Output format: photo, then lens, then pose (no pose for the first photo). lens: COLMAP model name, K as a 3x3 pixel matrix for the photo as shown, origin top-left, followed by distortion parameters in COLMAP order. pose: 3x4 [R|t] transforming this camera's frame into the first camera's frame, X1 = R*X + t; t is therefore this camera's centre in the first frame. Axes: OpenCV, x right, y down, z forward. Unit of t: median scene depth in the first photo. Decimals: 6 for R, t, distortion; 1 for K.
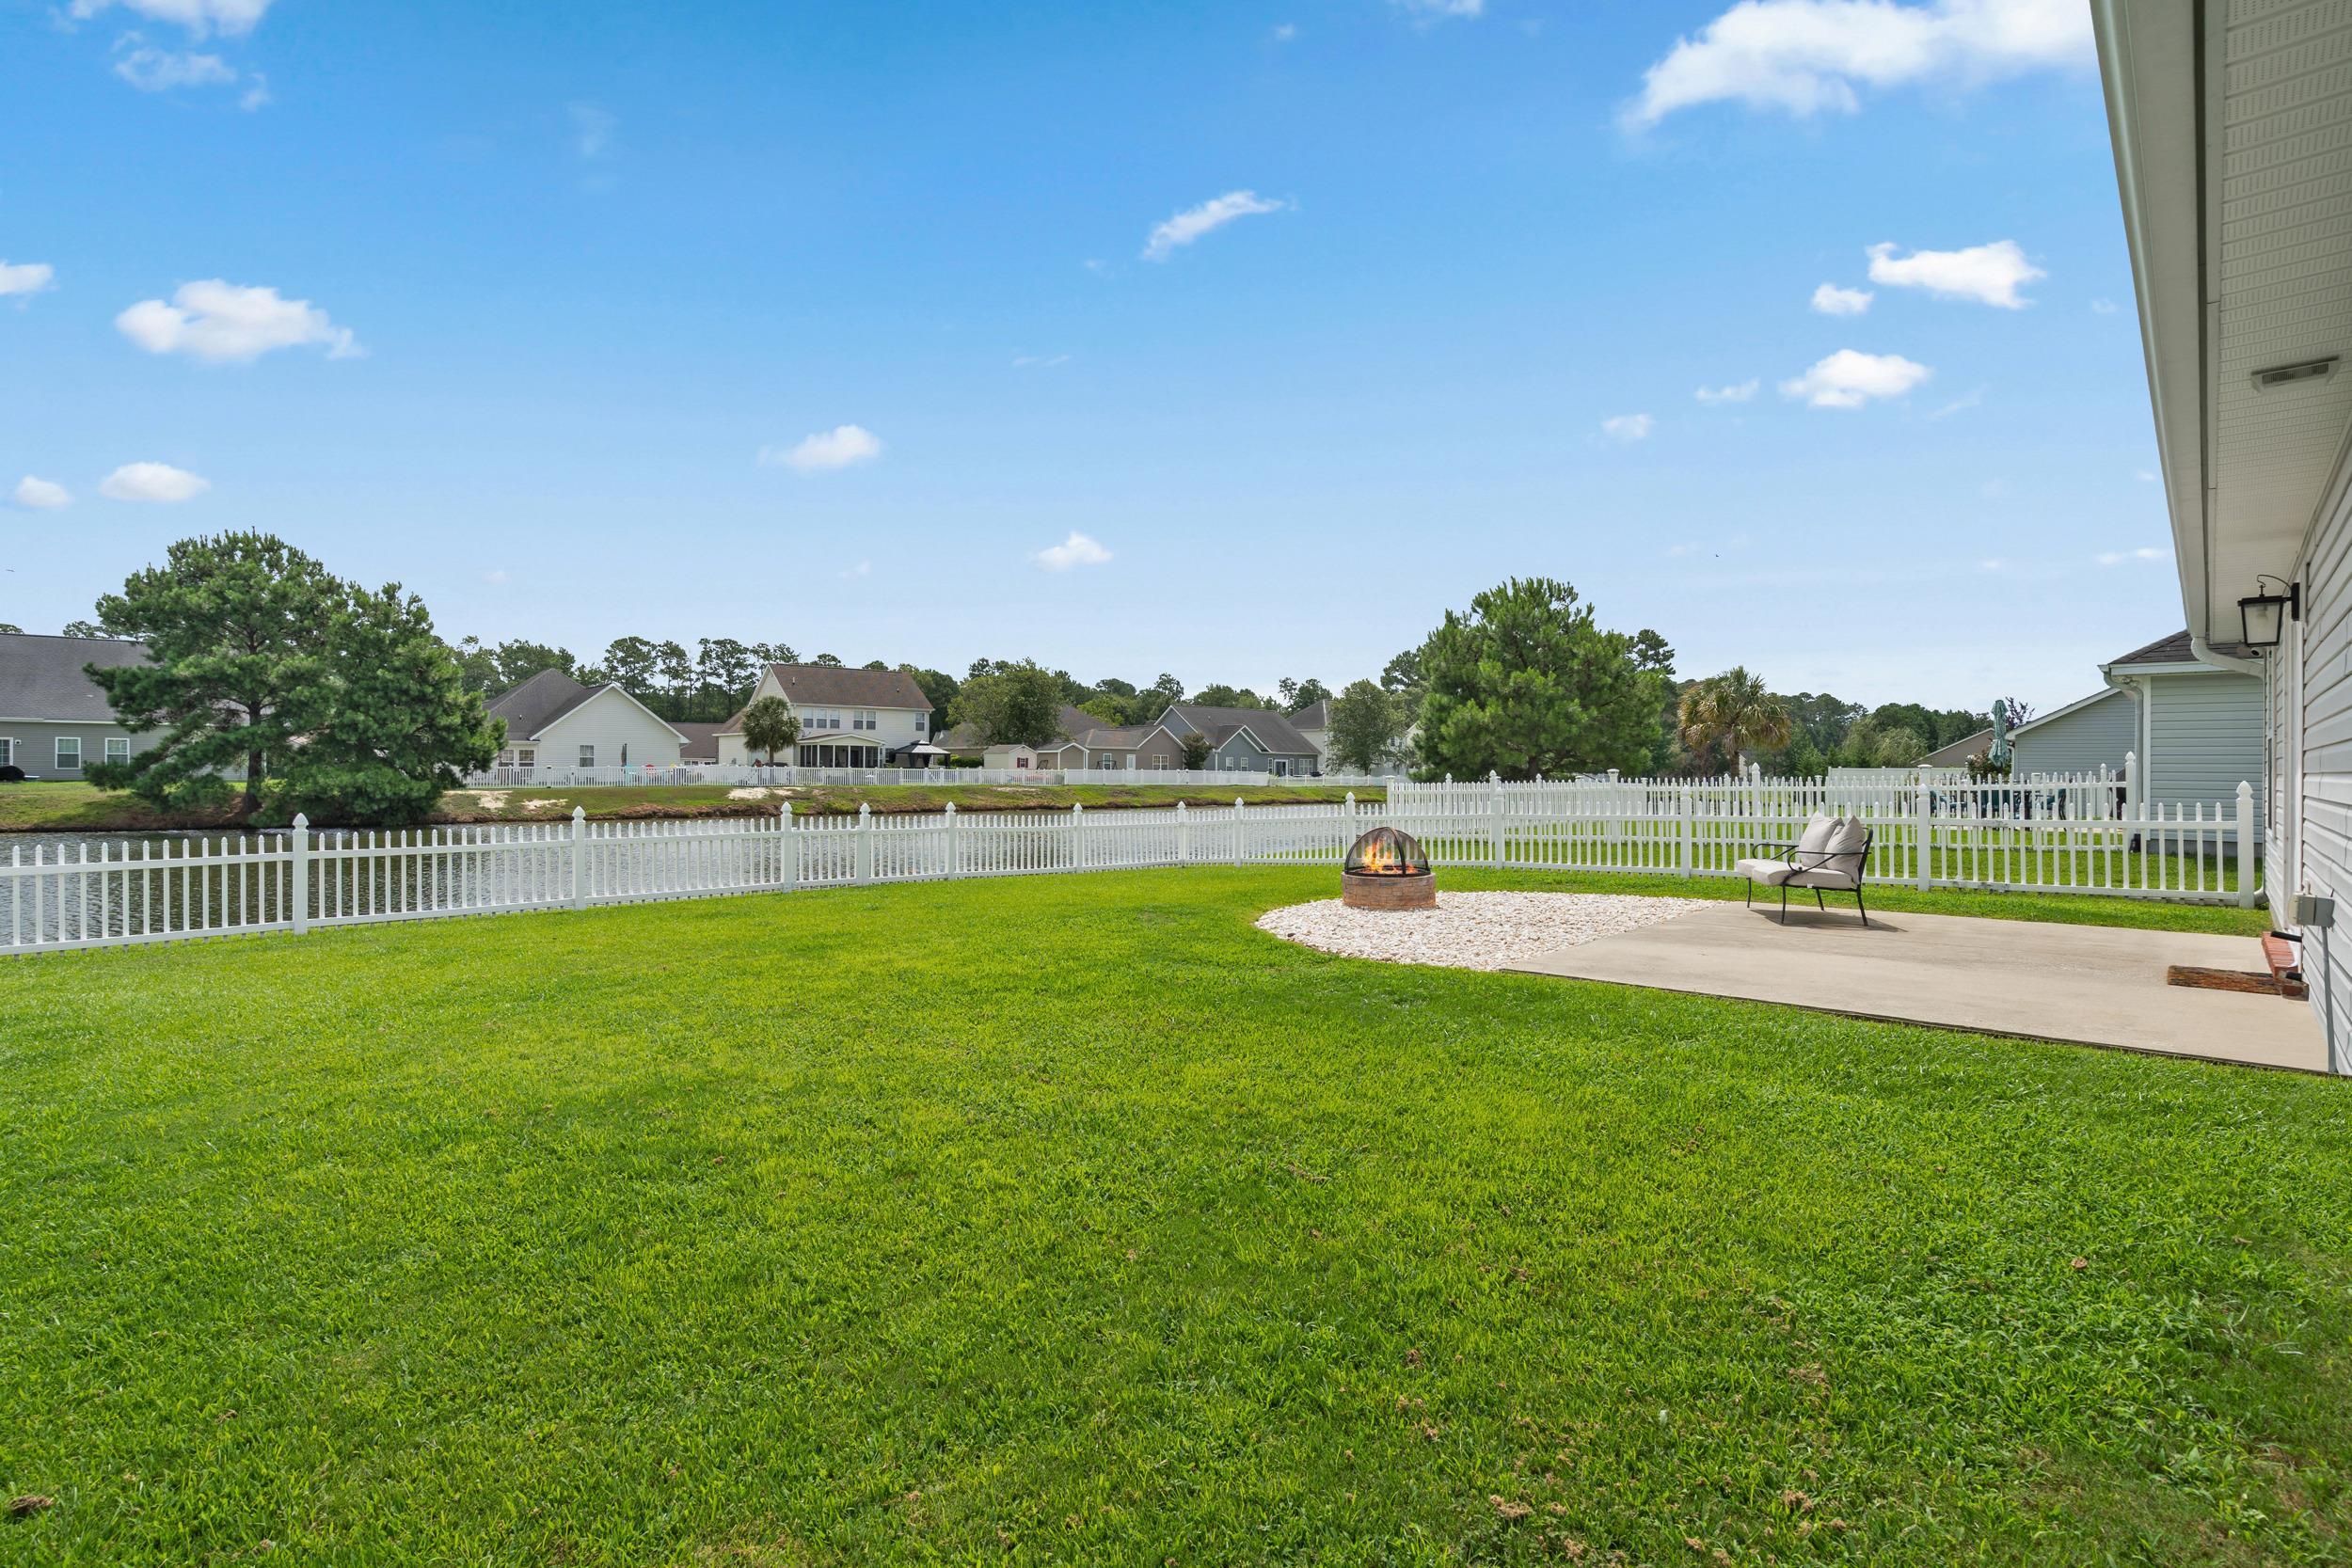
lens RADIAL K [[1162.3, 0, 1175.7], [0, 1162.3, 763.9], [0, 0, 1]] dist [-0.002519, -0.000259]
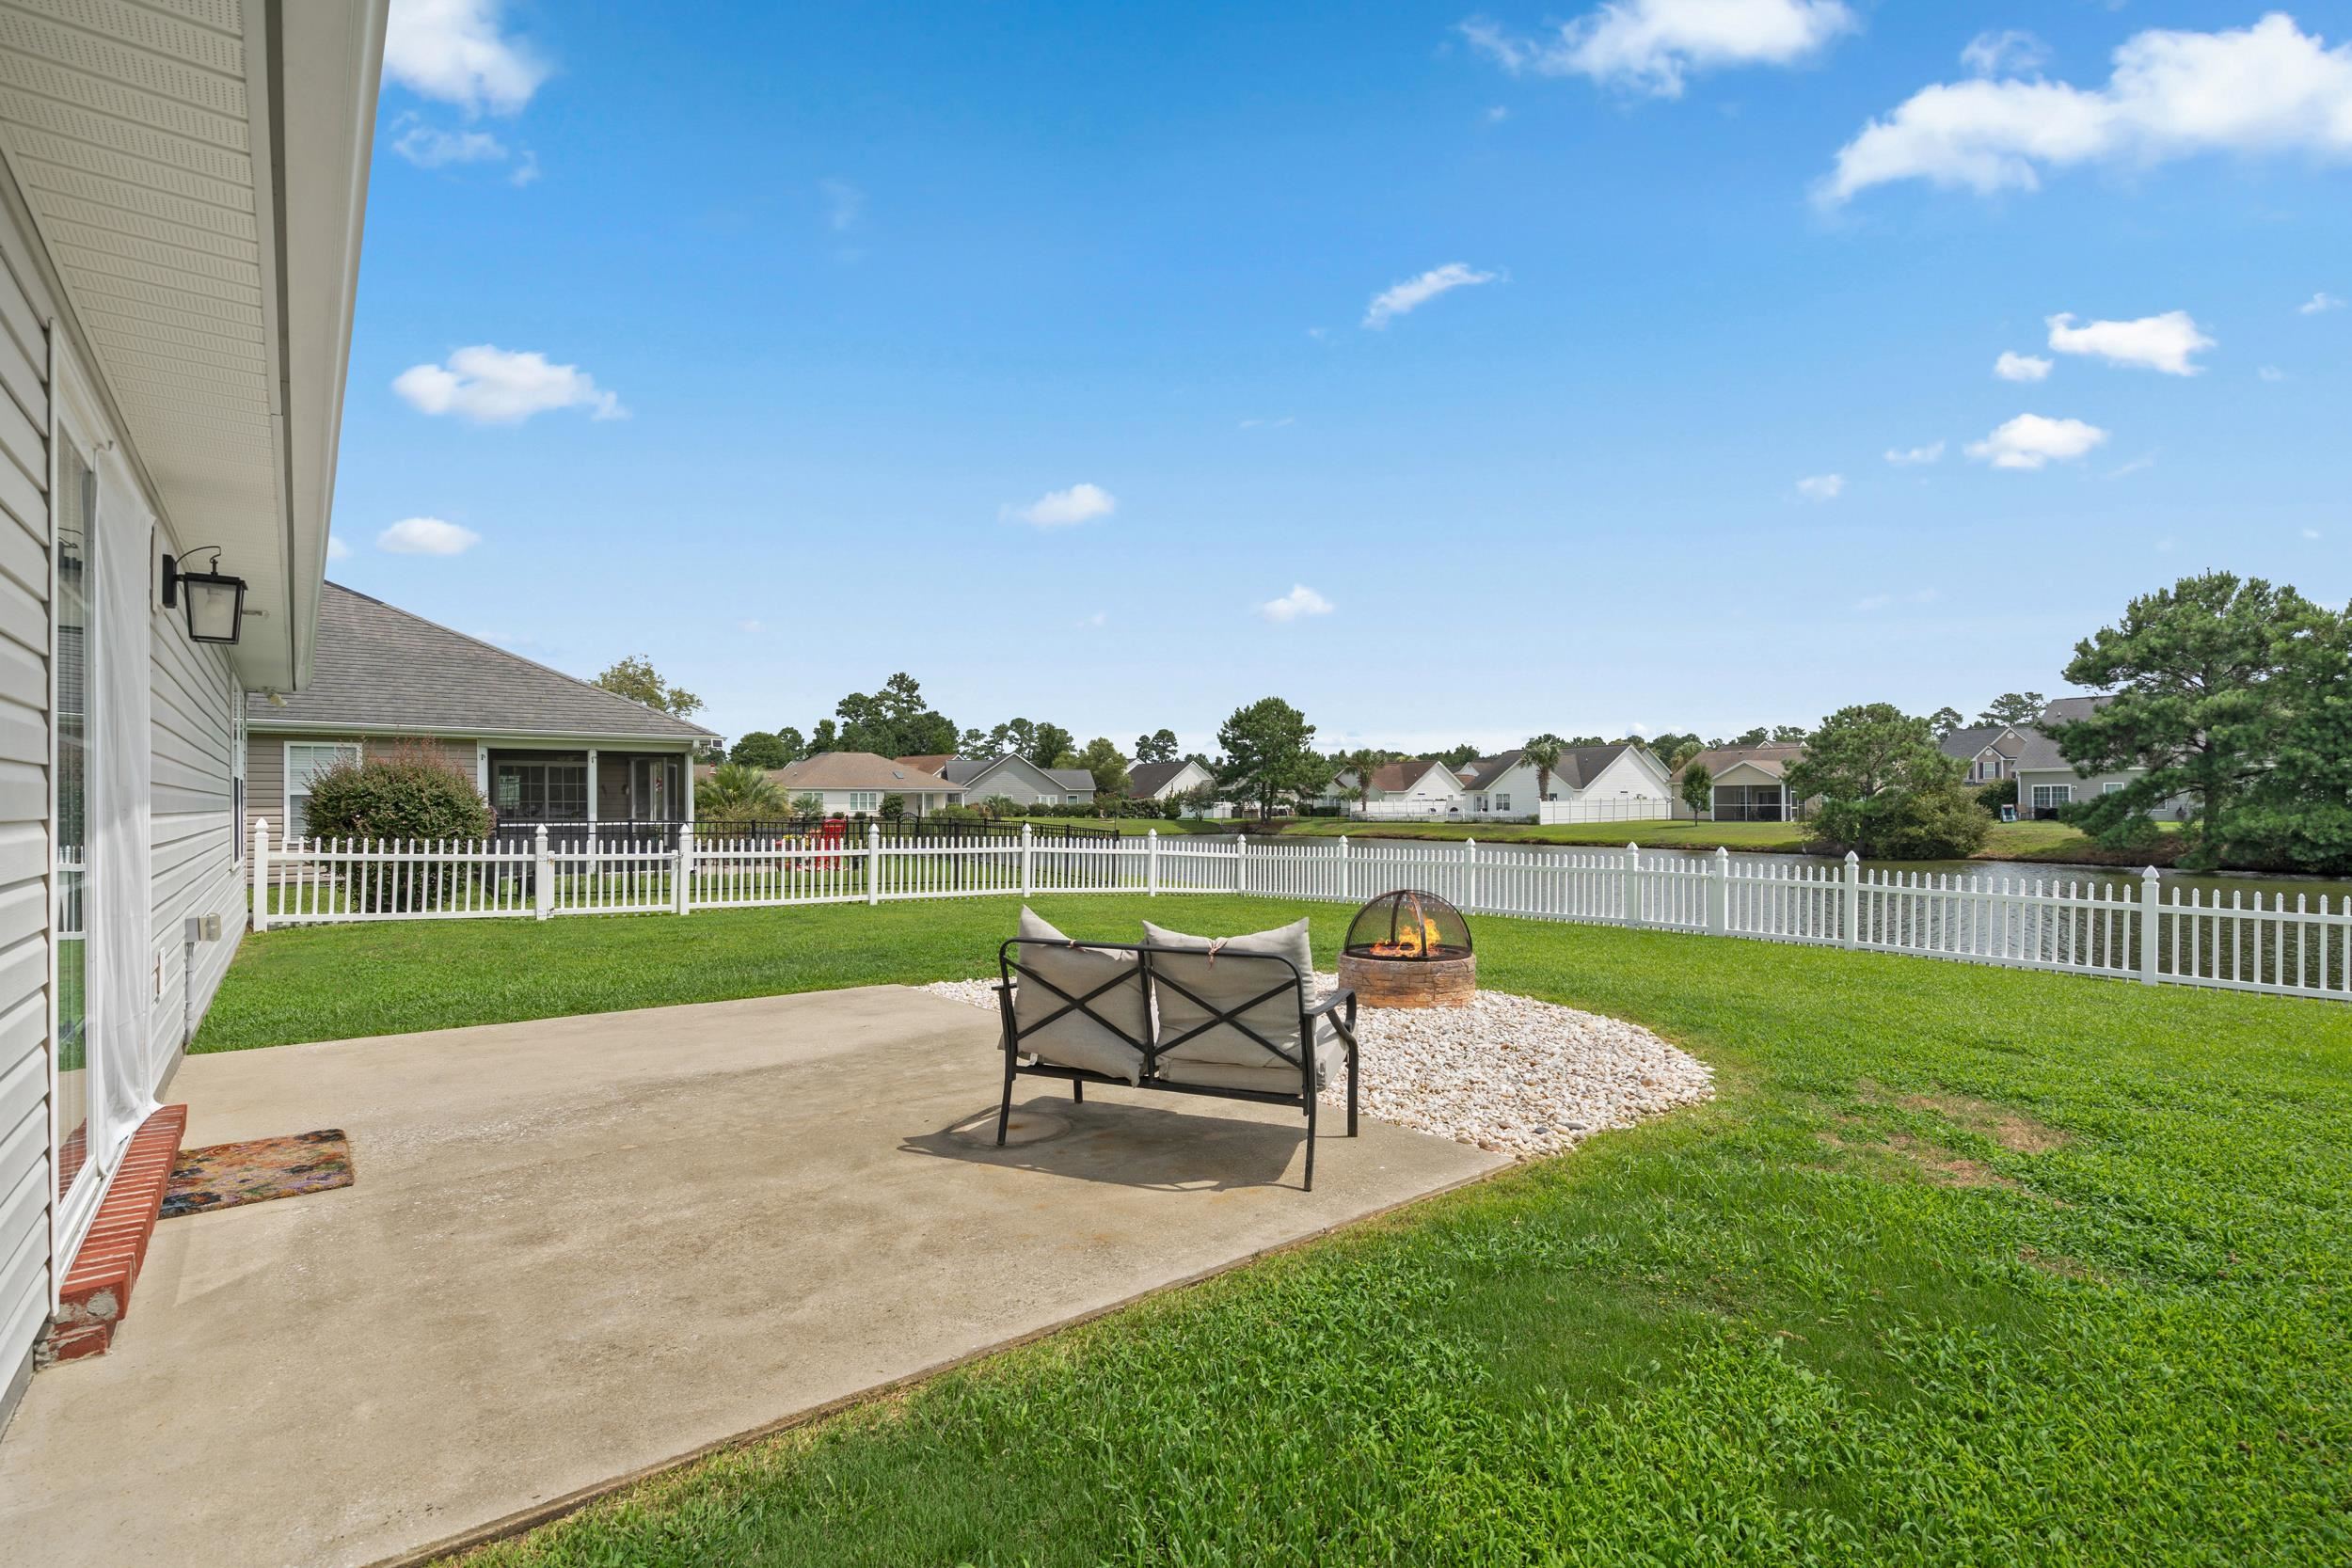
lens RADIAL K [[1083.6, 0, 1174.2], [0, 1083.6, 797.5], [0, 0, 1]] dist [-0.003061, 0.000295]
pose [[0.999998, 0.001678, -0.001408, -0.198049], [-0.001687, 0.999979, -0.006260, -0.000075], [0.001397, 0.006262, 0.999979, 0.016748]]
